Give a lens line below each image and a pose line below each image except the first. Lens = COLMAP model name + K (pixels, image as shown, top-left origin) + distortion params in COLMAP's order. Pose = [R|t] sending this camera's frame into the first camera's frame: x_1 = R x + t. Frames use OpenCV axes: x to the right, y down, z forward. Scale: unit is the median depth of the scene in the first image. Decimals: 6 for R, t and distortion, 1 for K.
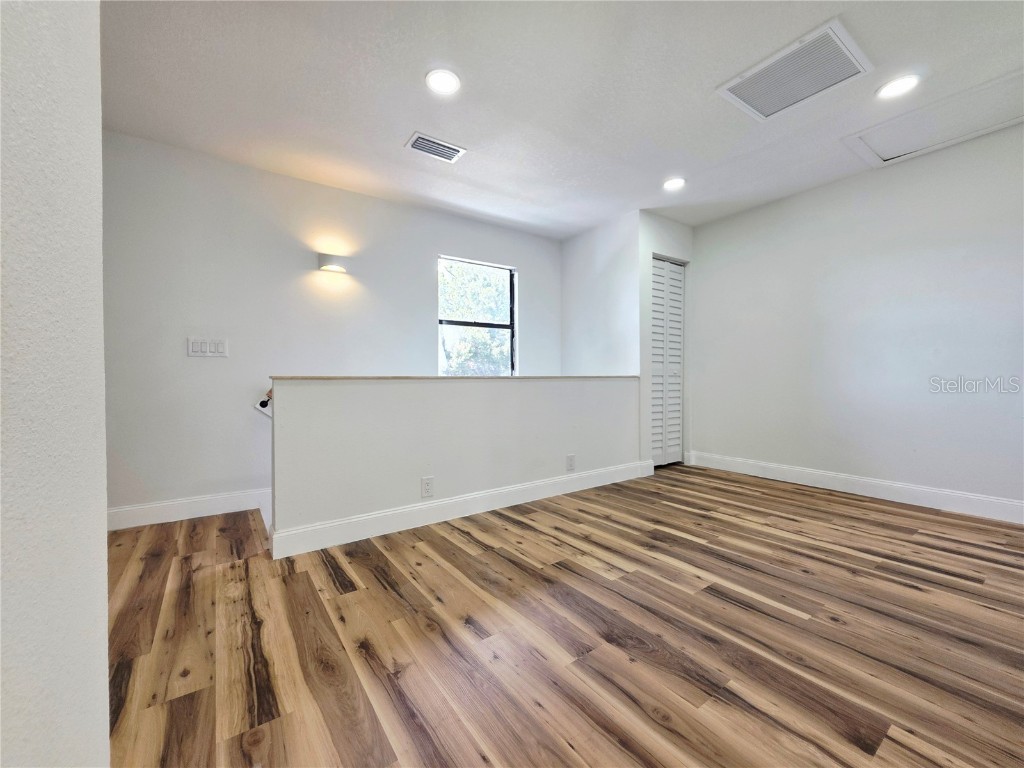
lens RADIAL K [[413.2, 0, 509.7], [0, 413.2, 379.5], [0, 0, 1]] dist [-0.004384, -0.000189]
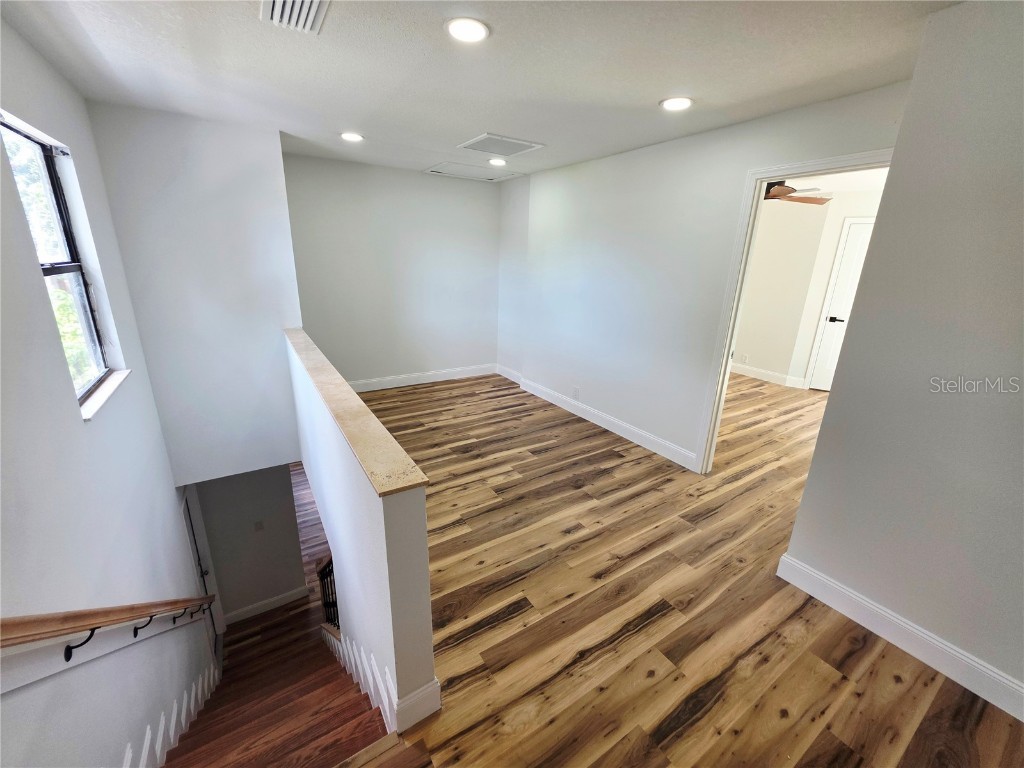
lens RADIAL K [[413.2, 0, 512.2], [0, 413.2, 384.5], [0, 0, 1]] dist [-0.004384, -0.000189]
pose [[0.042897, -0.289456, 0.956230, -1.298501], [-0.022182, 0.956599, 0.290563, -0.370213], [-0.998833, -0.033675, 0.034614, 1.038151]]
